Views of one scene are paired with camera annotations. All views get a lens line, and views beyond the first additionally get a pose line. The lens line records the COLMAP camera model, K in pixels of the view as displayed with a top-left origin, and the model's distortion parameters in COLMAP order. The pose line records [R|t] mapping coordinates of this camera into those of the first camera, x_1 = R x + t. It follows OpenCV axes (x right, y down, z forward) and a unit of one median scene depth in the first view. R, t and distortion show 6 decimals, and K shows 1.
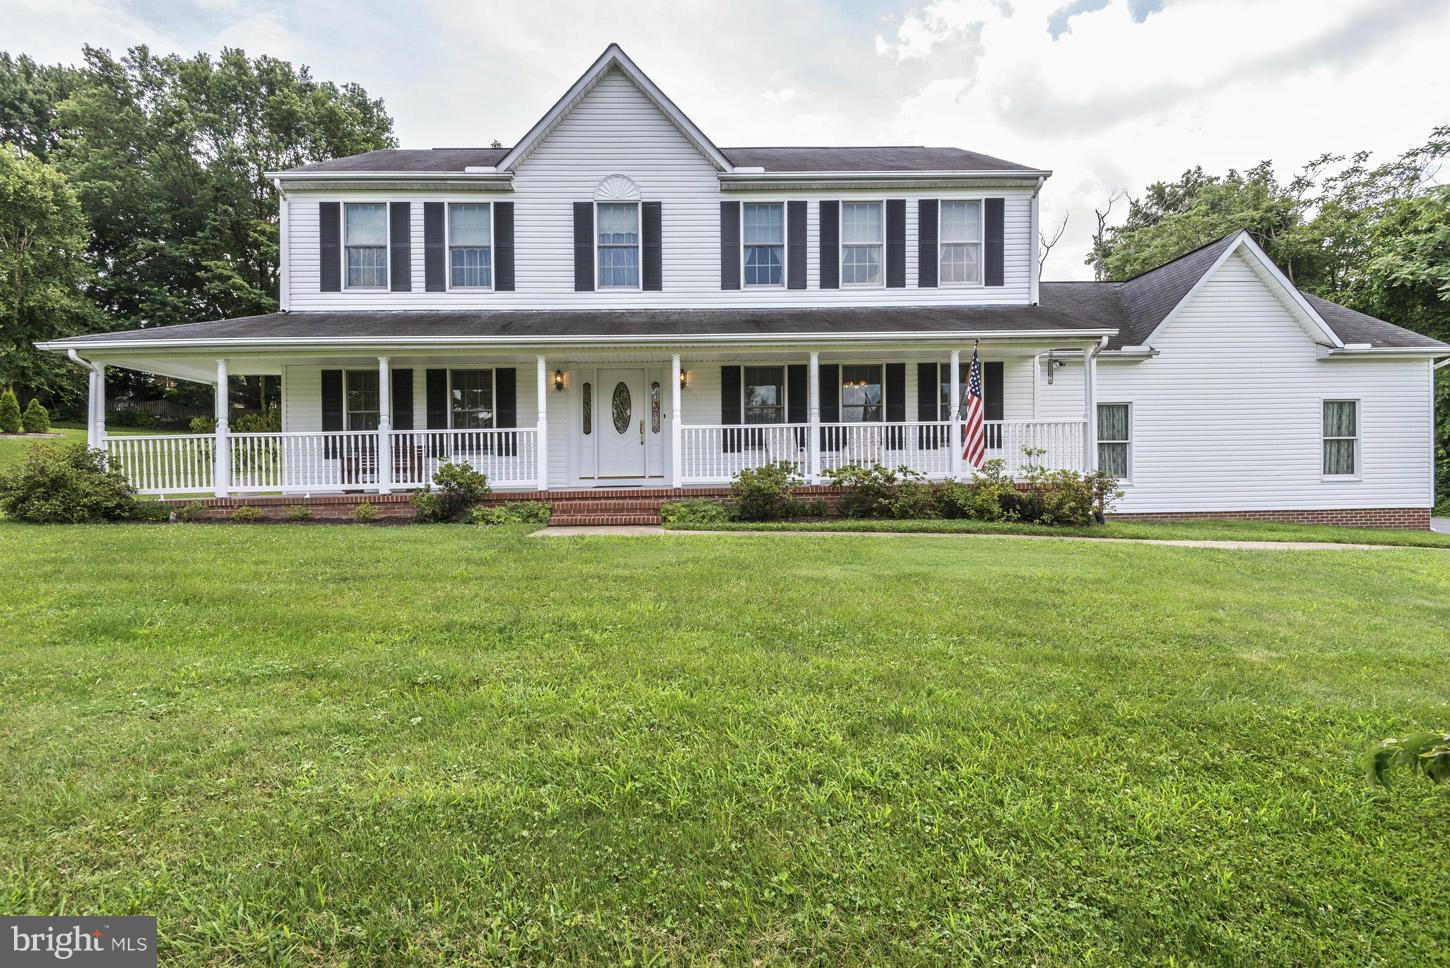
lens RADIAL K [[540.1, 0, 724.6], [0, 540.1, 459.0], [0, 0, 1]] dist [0.026736, -0.000021]
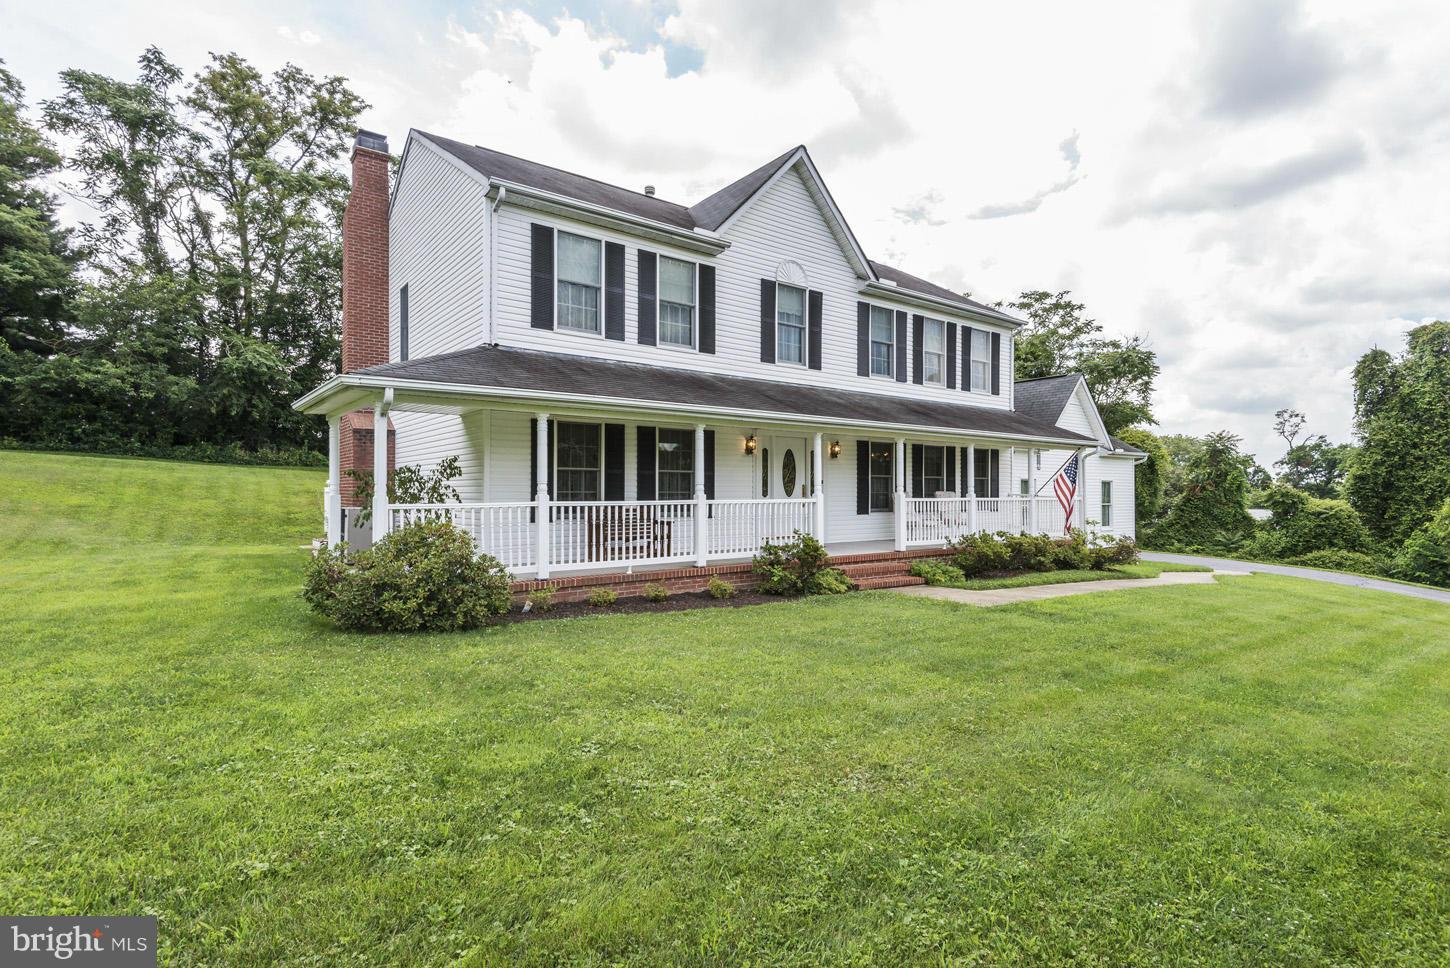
lens RADIAL K [[725.1, 0, 725.8], [0, 725.1, 447.5], [0, 0, 1]] dist [0.124709, 0.000046]
pose [[0.805629, 0.055891, 0.589778, -1.116051], [0.024262, 0.991592, -0.127111, 0.018378], [-0.591923, 0.116713, 0.797499, -0.021944]]
